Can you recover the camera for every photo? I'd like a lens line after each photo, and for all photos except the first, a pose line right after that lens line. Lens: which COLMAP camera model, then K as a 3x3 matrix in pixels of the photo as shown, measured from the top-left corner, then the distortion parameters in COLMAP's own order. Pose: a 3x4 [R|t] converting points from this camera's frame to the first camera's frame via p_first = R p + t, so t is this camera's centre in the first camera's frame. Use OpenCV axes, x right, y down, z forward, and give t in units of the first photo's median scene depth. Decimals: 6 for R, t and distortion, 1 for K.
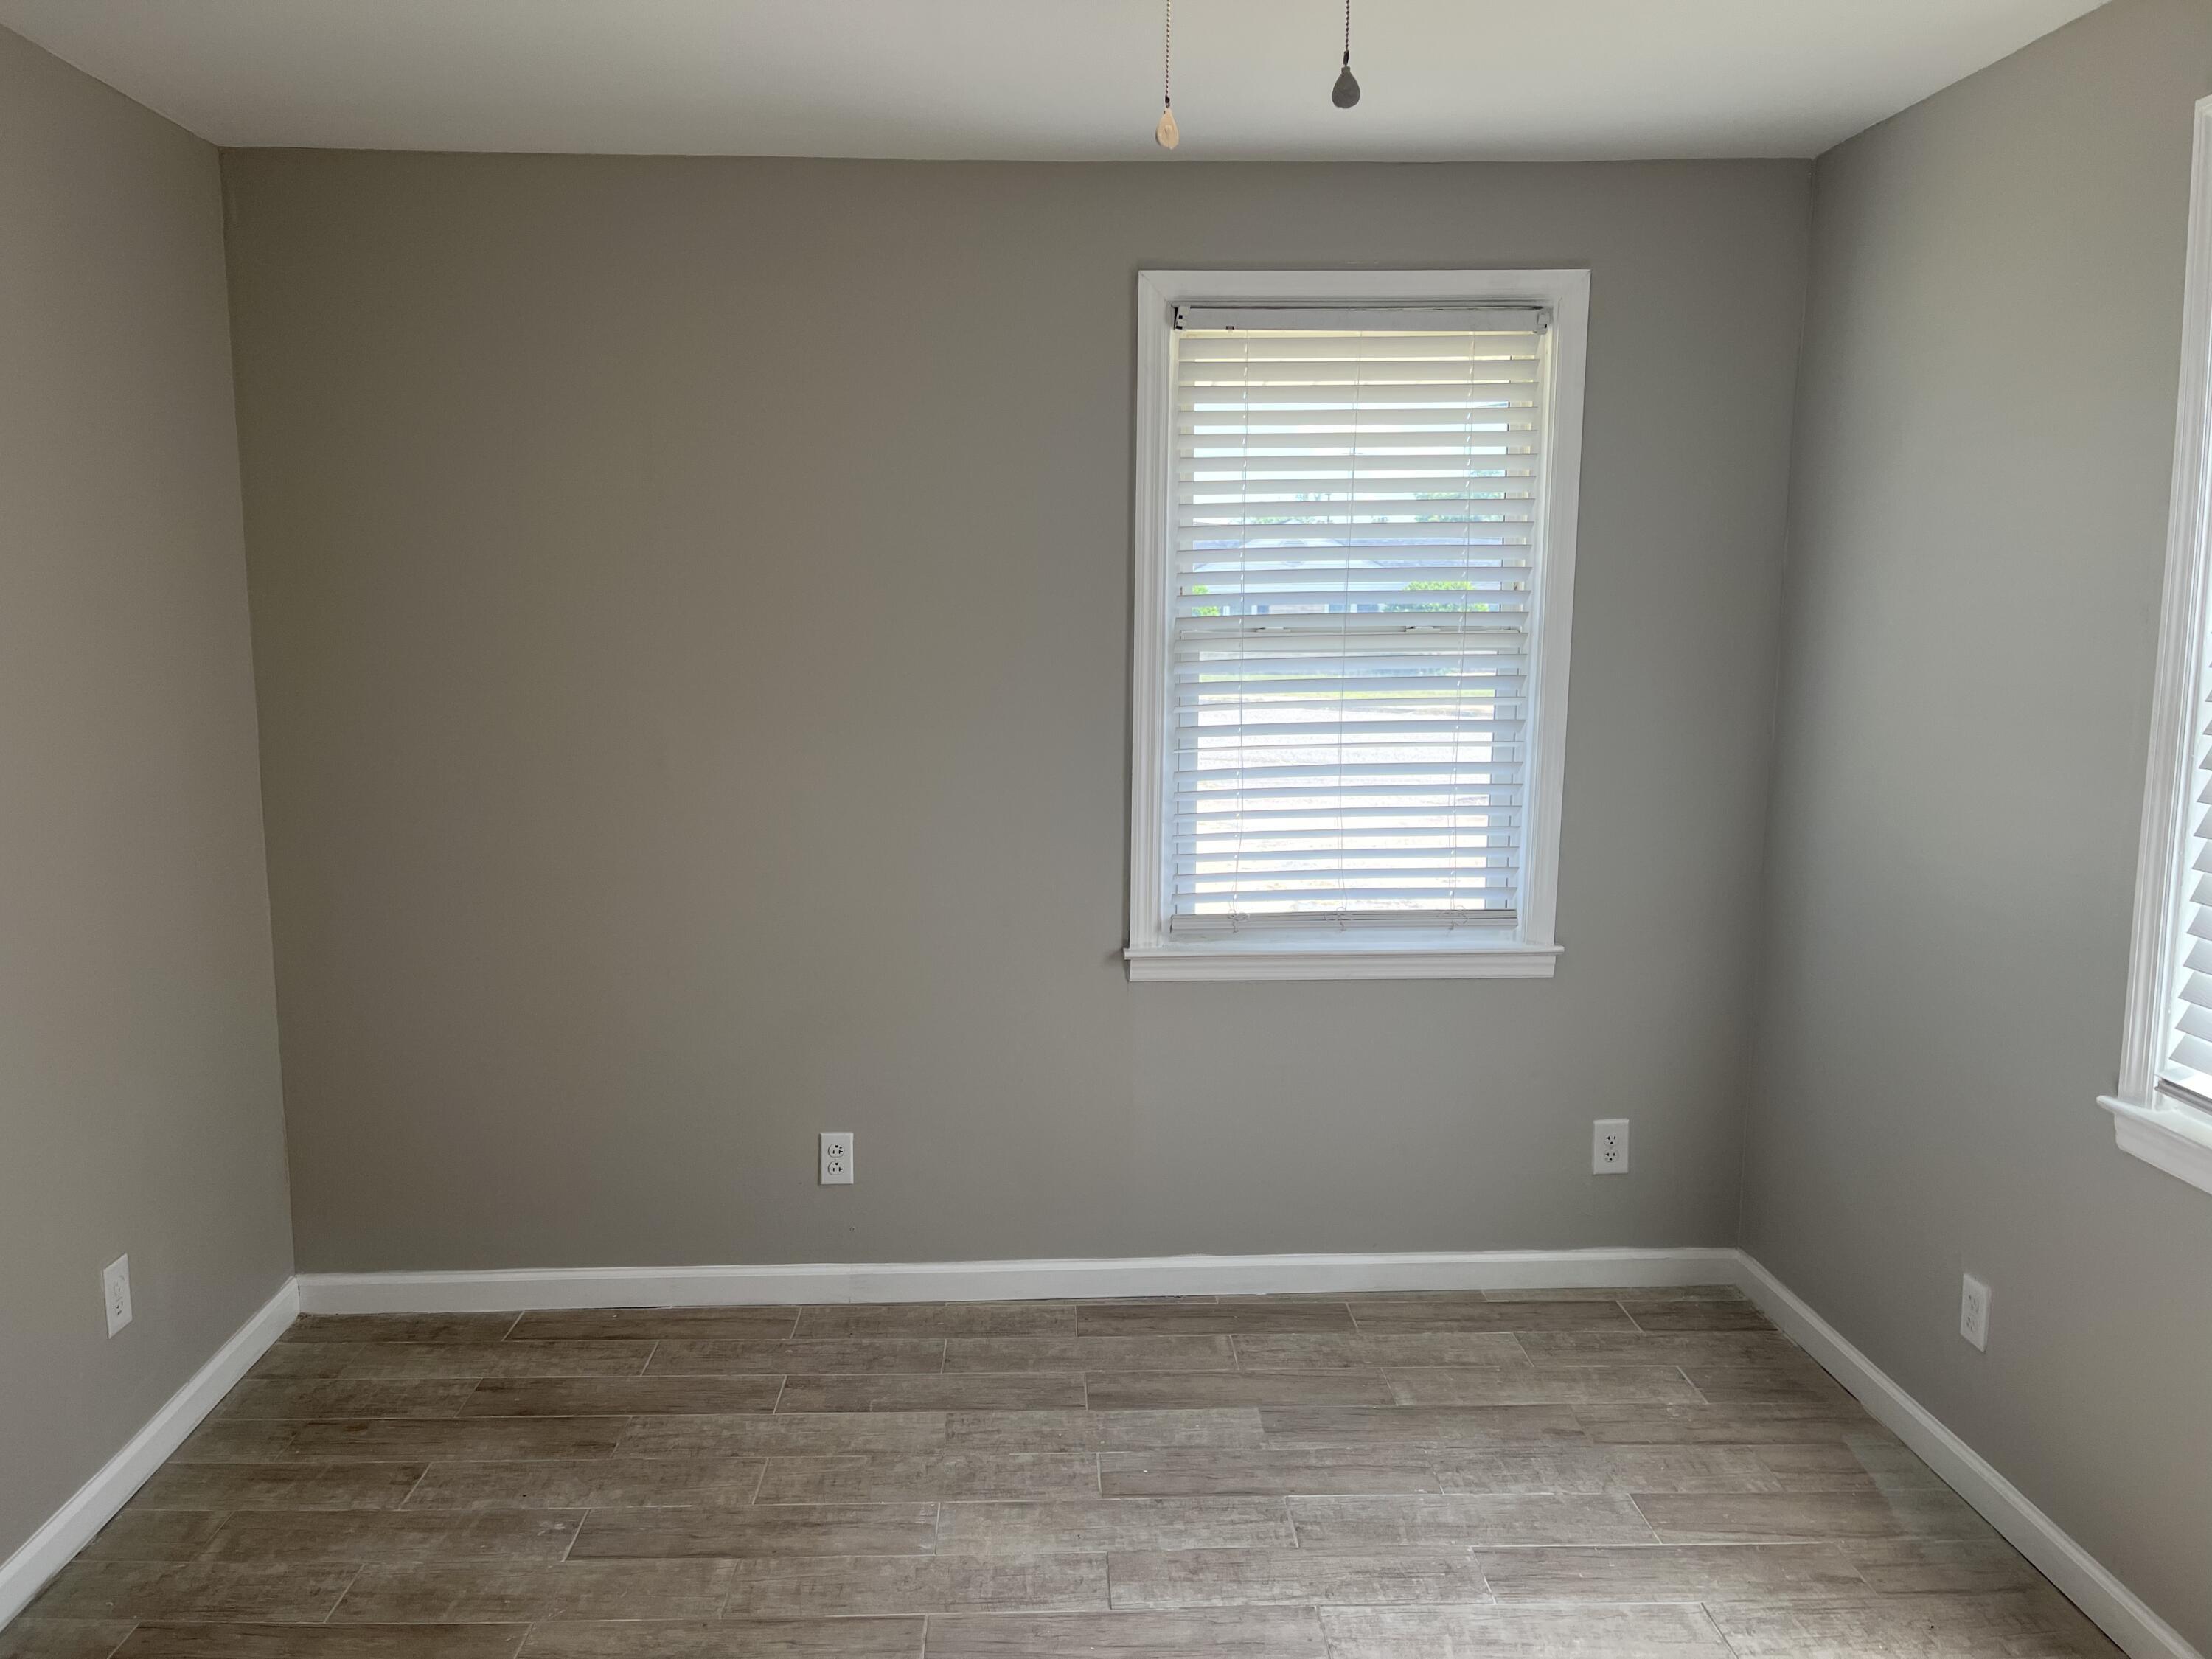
lens RADIAL K [[1676.8, 0, 1101.0], [0, 1676.8, 825.6], [0, 0, 1]] dist [0.060066, -0.055961]
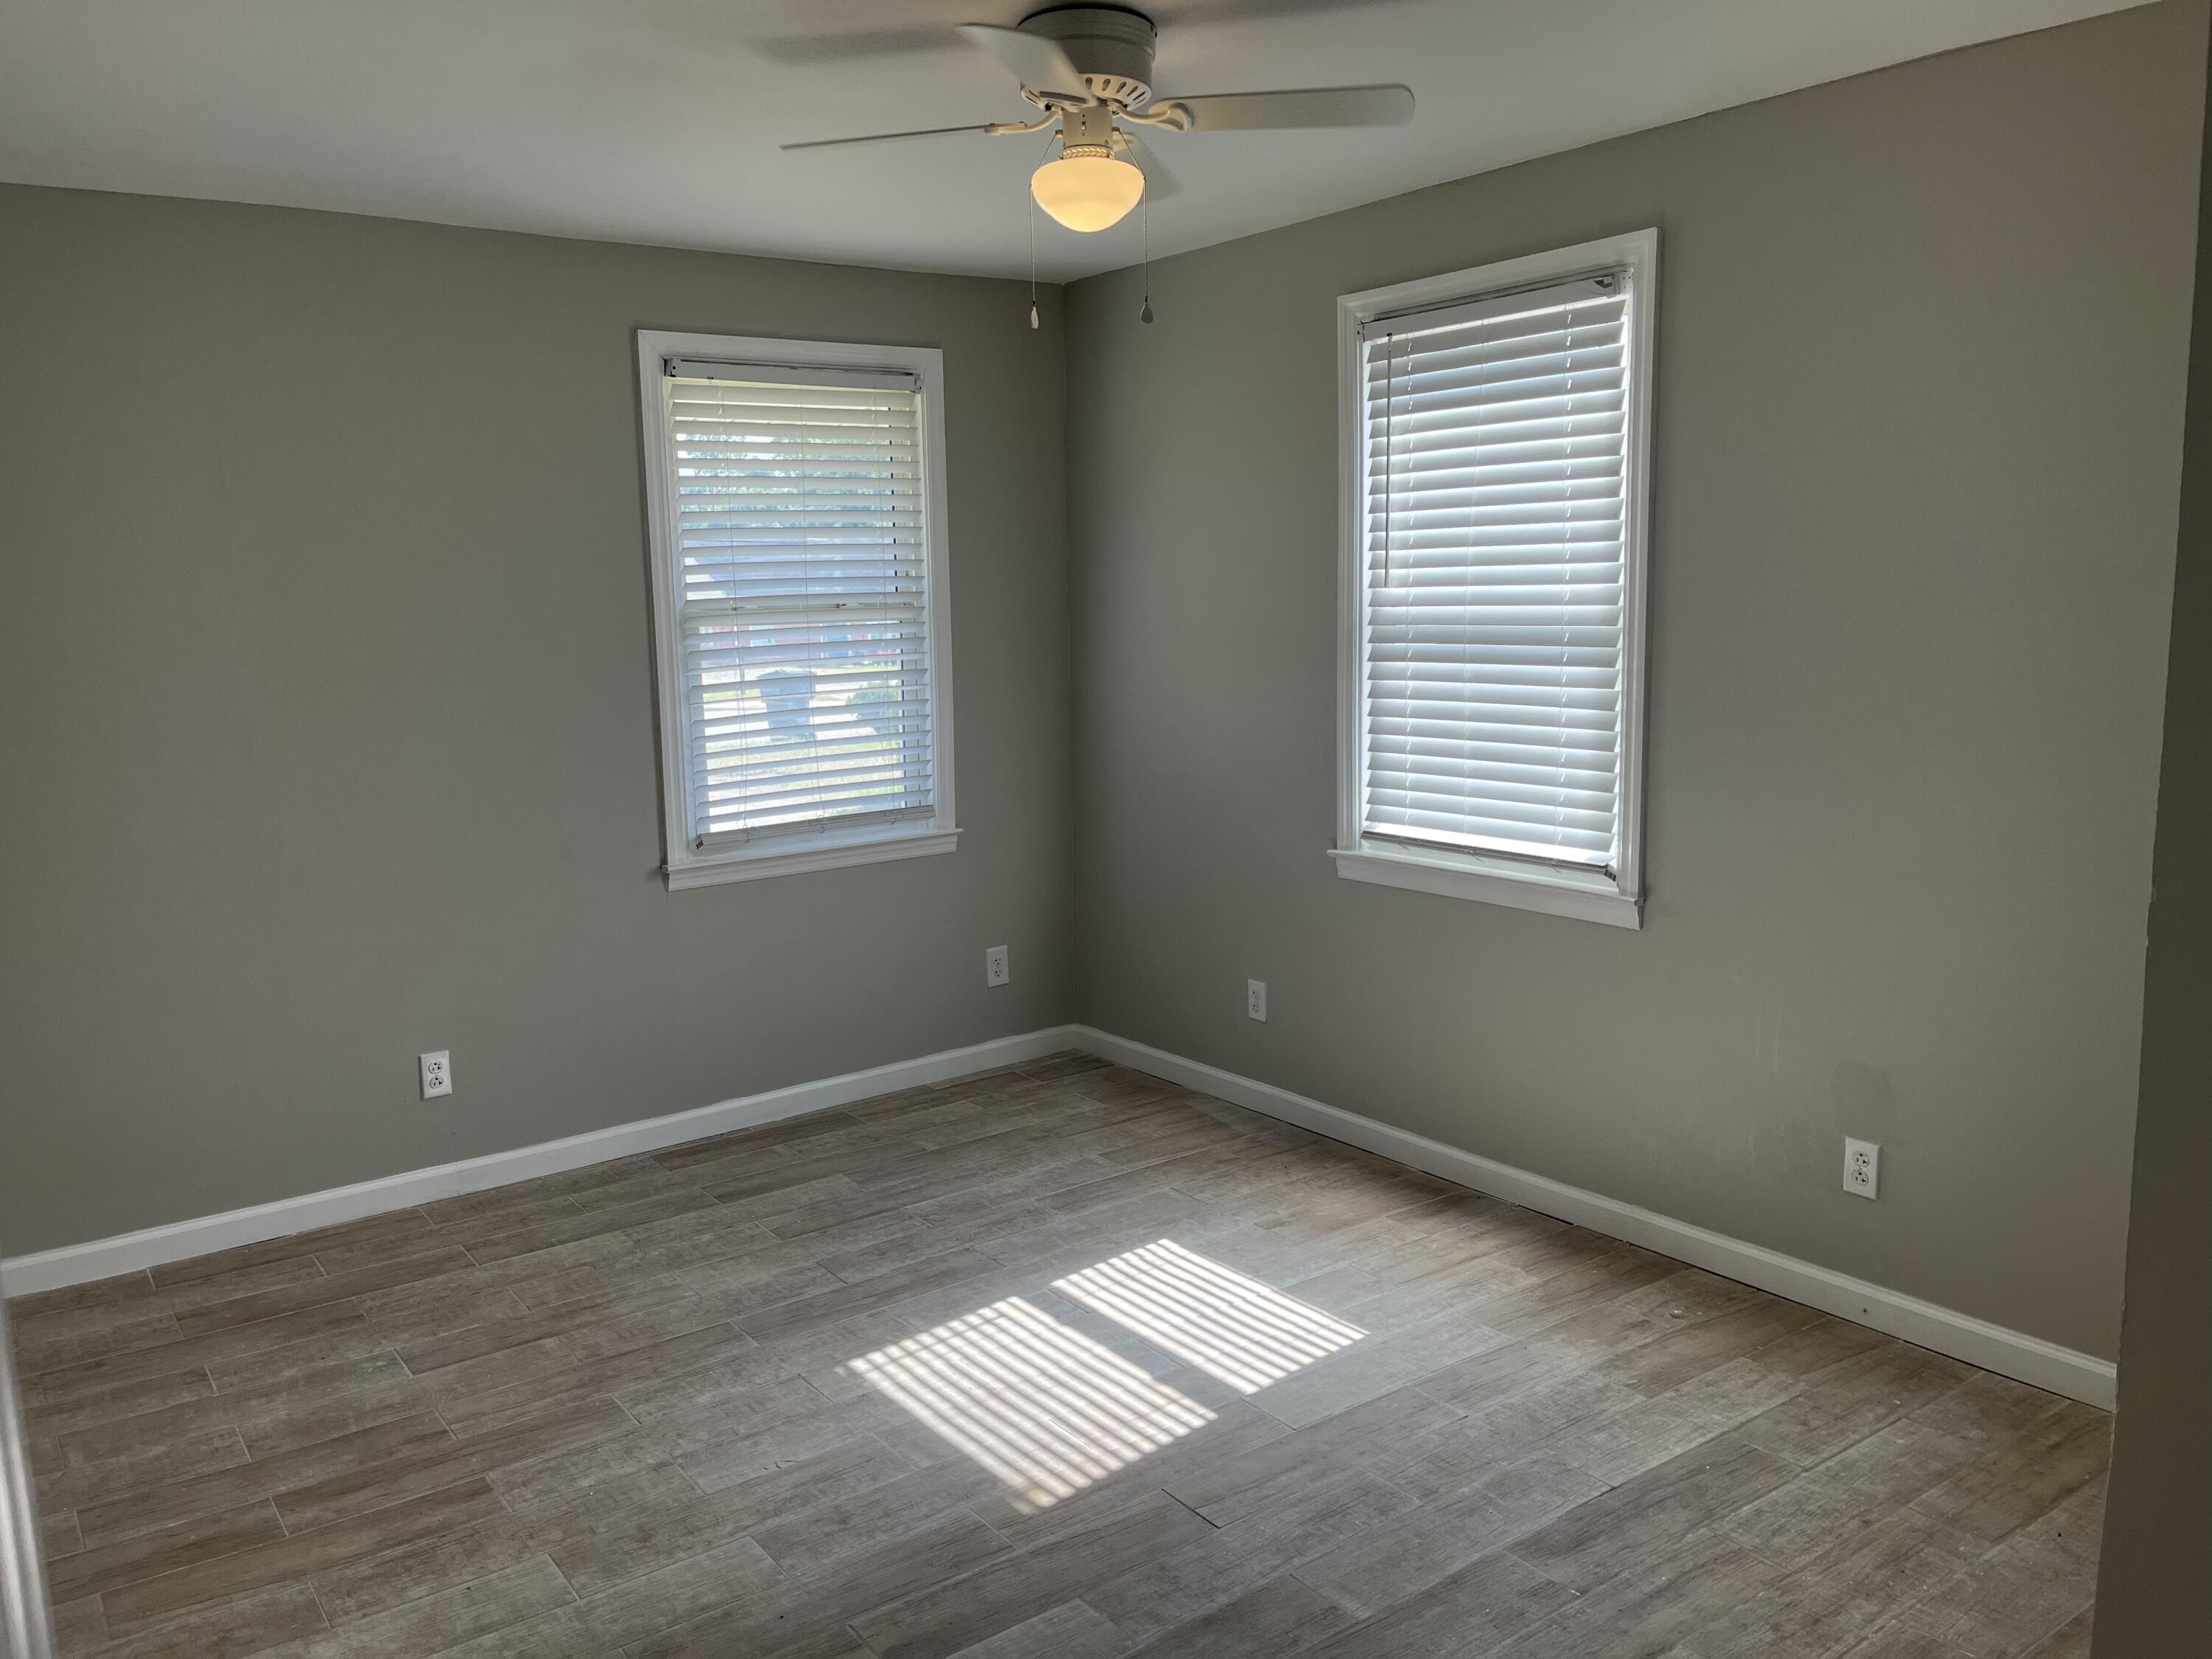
lens RADIAL K [[1676.8, 0, 1108.6], [0, 1676.8, 831.7], [0, 0, 1]] dist [0.060066, -0.055961]
pose [[0.820809, -0.104998, 0.561470, -0.441389], [0.102333, 0.994088, 0.036300, 0.038689], [-0.561962, 0.027662, 0.826701, -0.246641]]
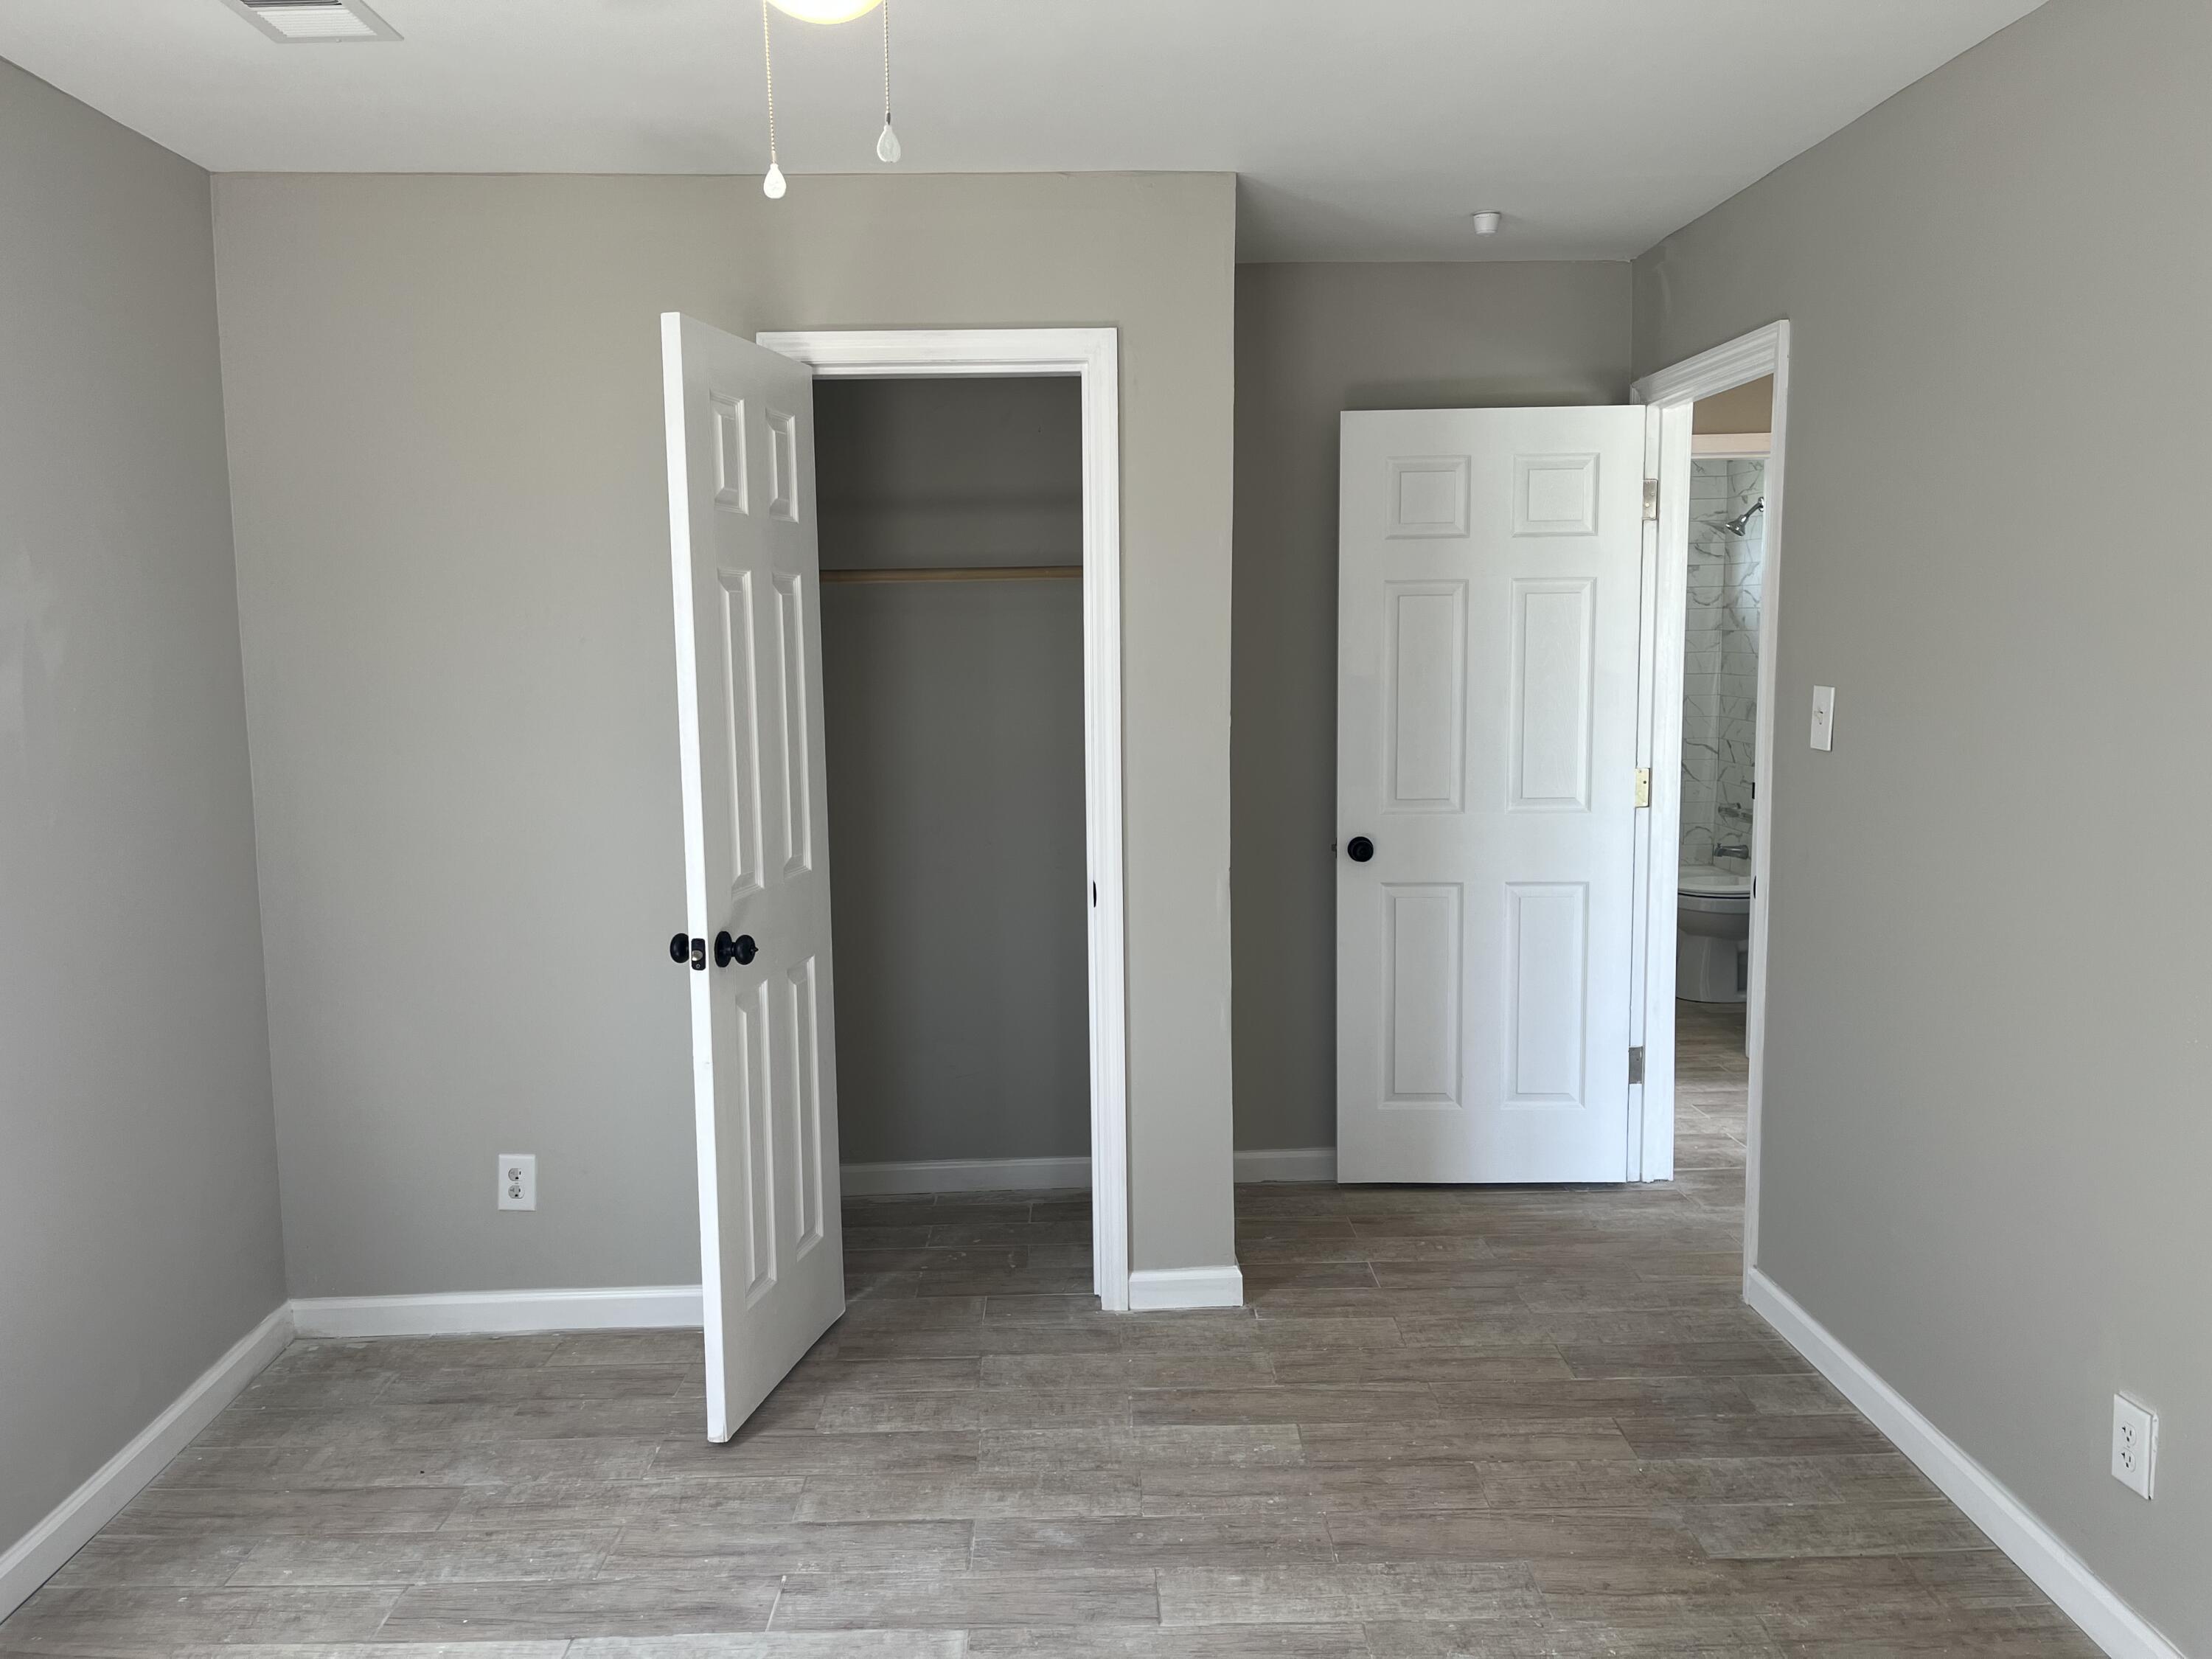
lens RADIAL K [[1676.8, 0, 1101.5], [0, 1676.8, 824.0], [0, 0, 1]] dist [0.060066, -0.055961]
pose [[-0.999777, 0.007371, 0.019803, -0.045941], [0.012044, 0.968827, 0.247443, -0.118629], [-0.017362, 0.247627, -0.968700, 0.968156]]
